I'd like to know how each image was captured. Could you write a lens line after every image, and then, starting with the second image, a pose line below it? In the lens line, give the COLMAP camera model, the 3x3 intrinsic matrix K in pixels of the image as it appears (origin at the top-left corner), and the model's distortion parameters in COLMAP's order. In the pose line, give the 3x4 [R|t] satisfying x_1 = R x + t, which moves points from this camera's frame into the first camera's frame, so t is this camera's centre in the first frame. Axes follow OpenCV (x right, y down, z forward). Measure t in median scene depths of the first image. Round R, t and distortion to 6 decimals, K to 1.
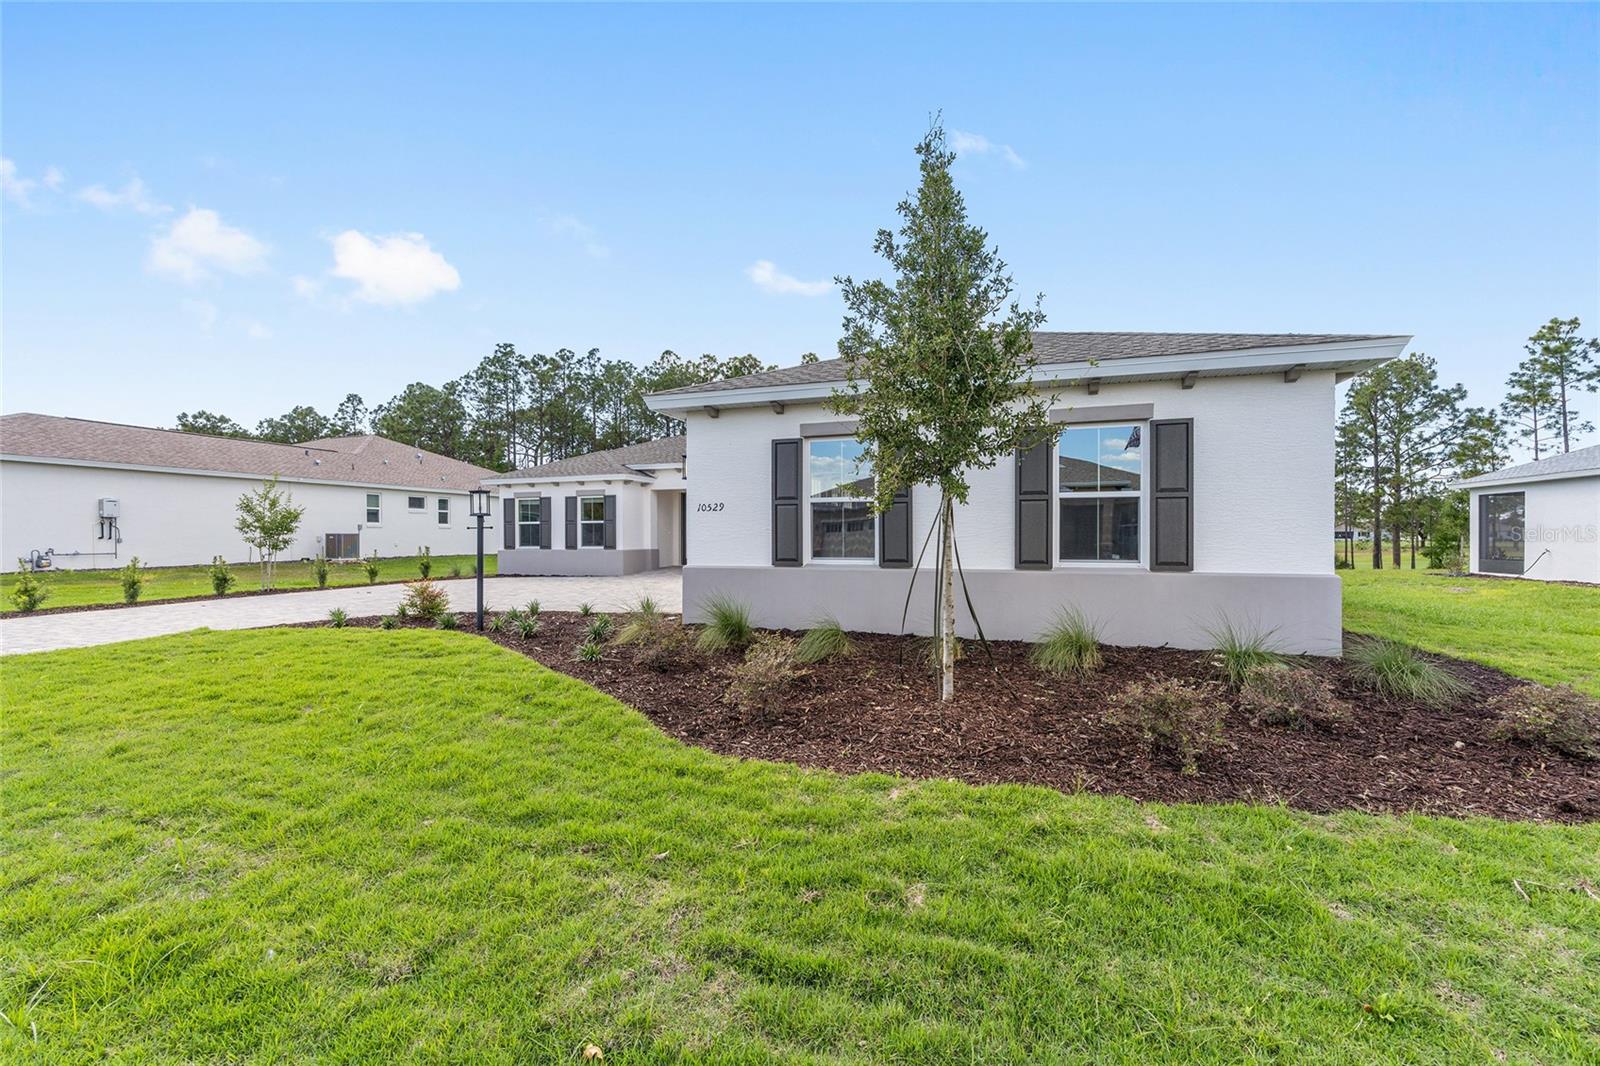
lens RADIAL K [[638.6, 0, 795.2], [0, 638.6, 533.0], [0, 0, 1]] dist [-0.003025, -0.000404]
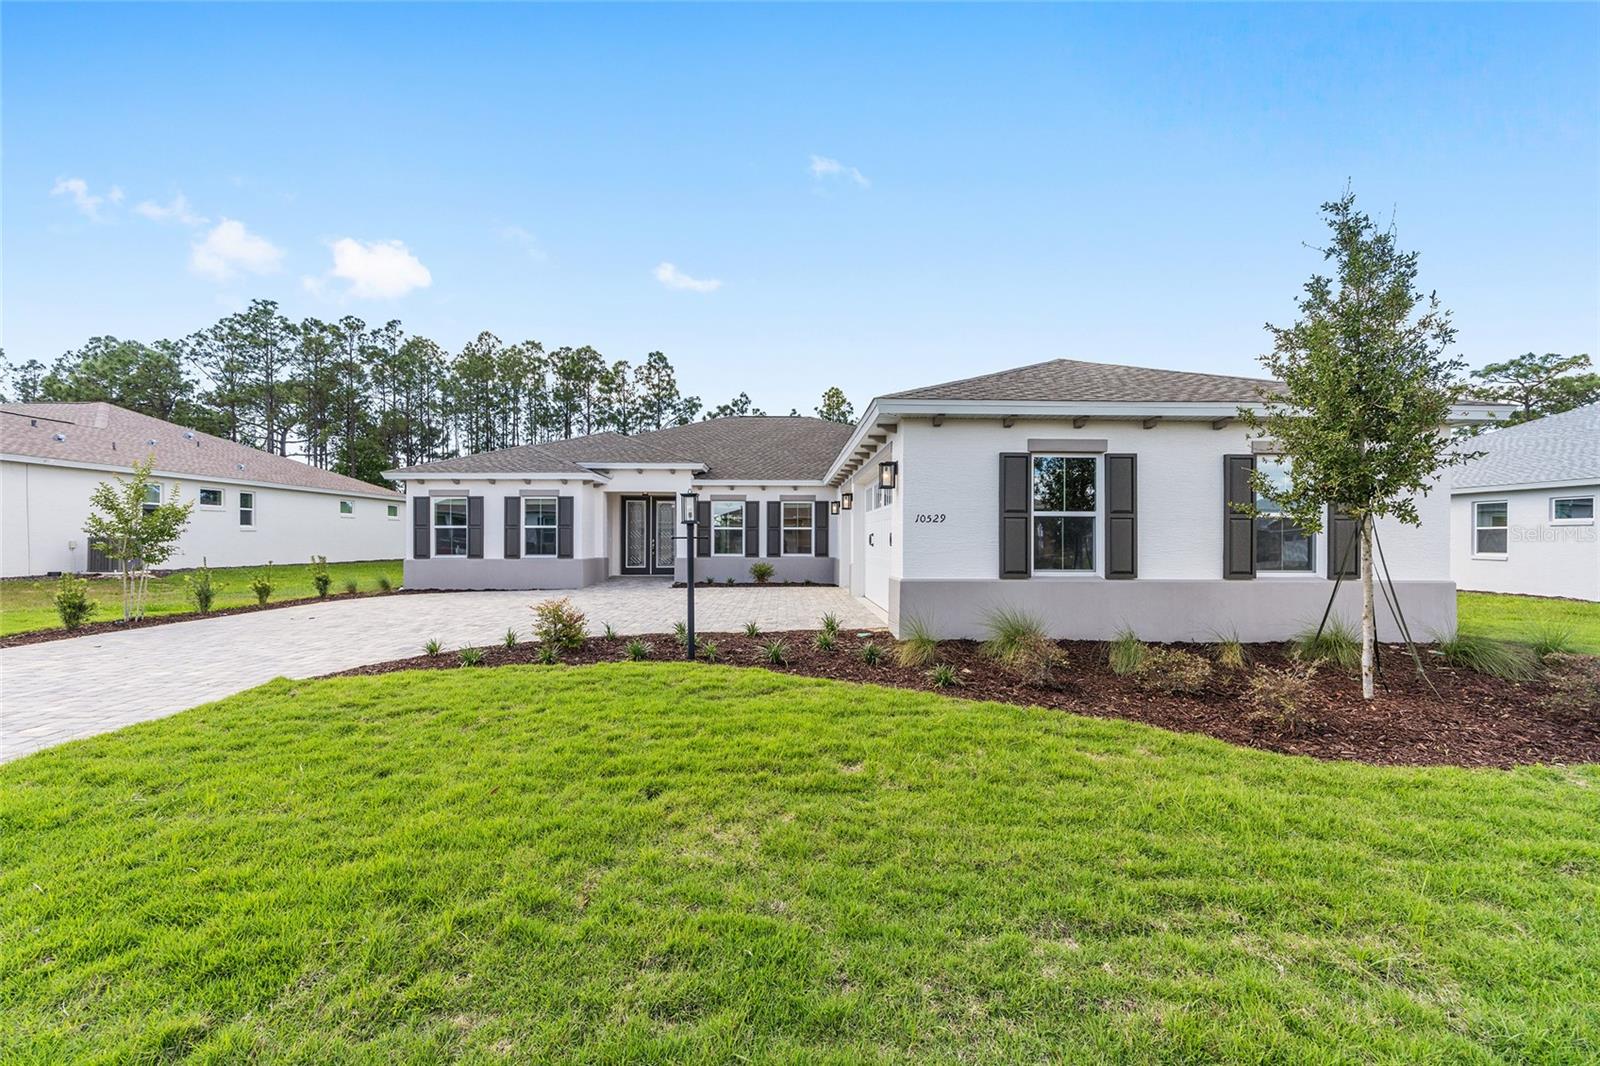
lens RADIAL K [[638.6, 0, 798.7], [0, 638.6, 532.1], [0, 0, 1]] dist [-0.003025, -0.000404]
pose [[0.942274, 0.009174, 0.334716, -0.272933], [-0.006237, 0.999932, -0.009847, -0.003705], [-0.334784, 0.007191, 0.942267, 0.067079]]
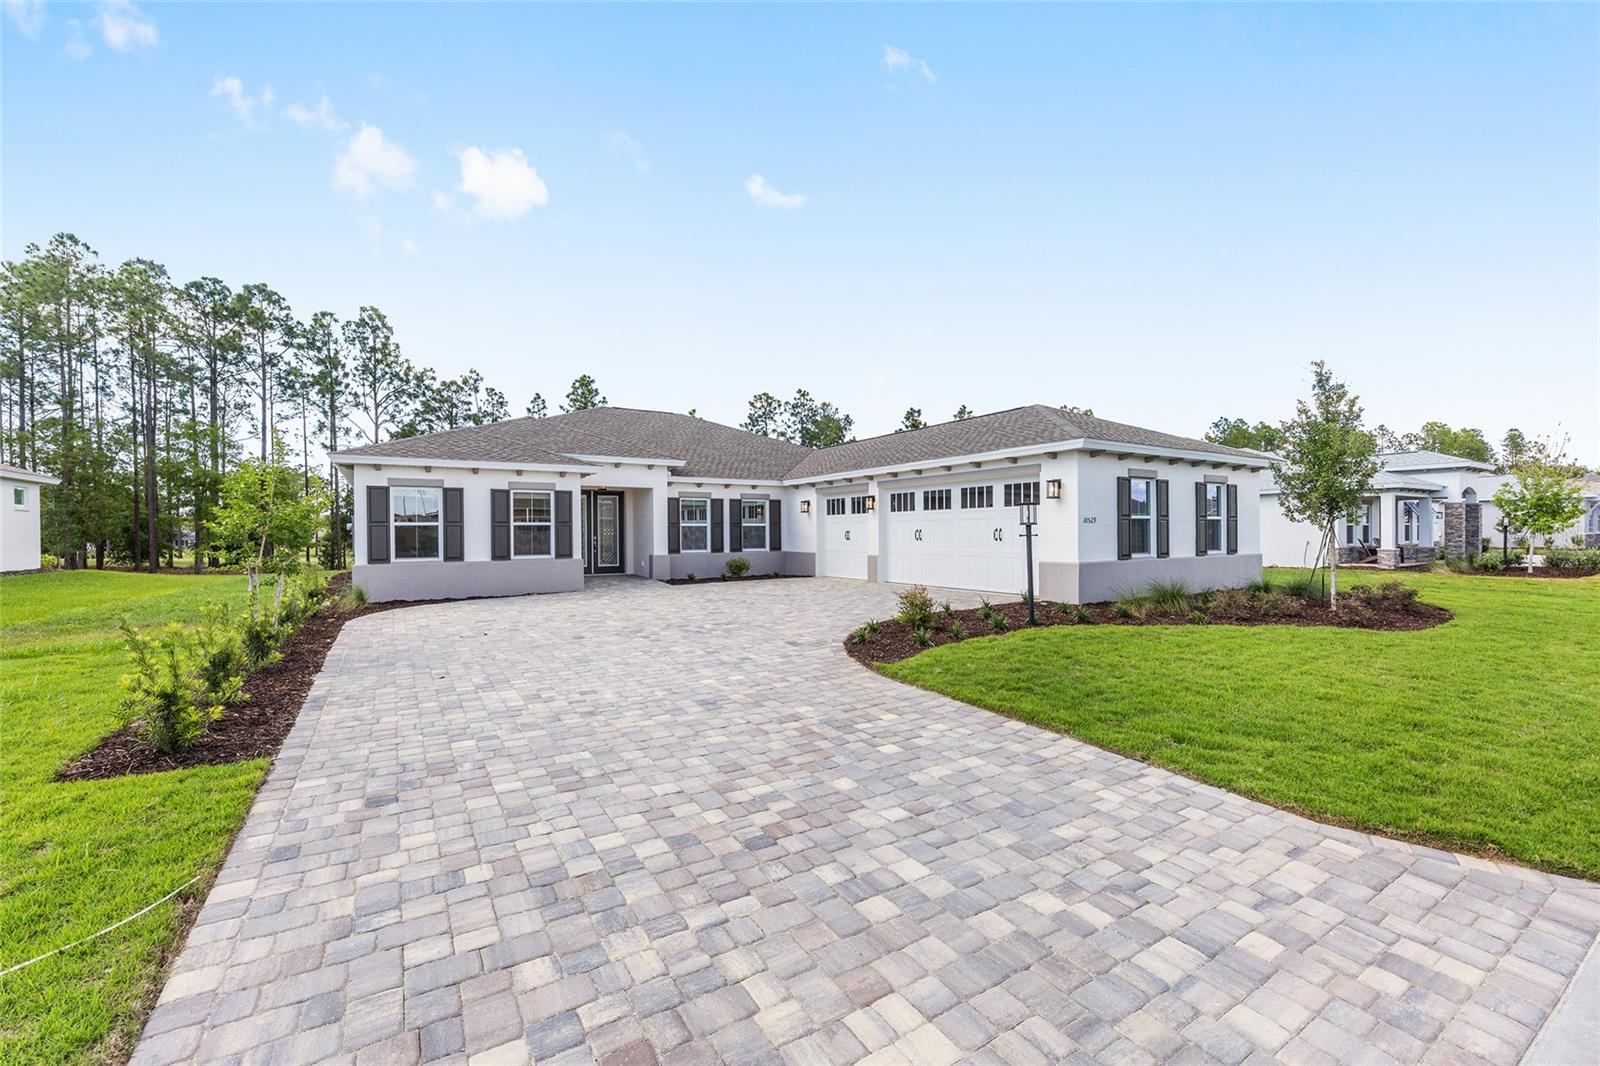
lens RADIAL K [[638.6, 0, 805.7], [0, 638.6, 539.5], [0, 0, 1]] dist [-0.003025, -0.000404]
pose [[0.642502, -0.008687, 0.766235, -0.686984], [0.001316, 0.999947, 0.010233, -0.005414], [-0.766283, -0.005566, 0.642479, 0.243917]]
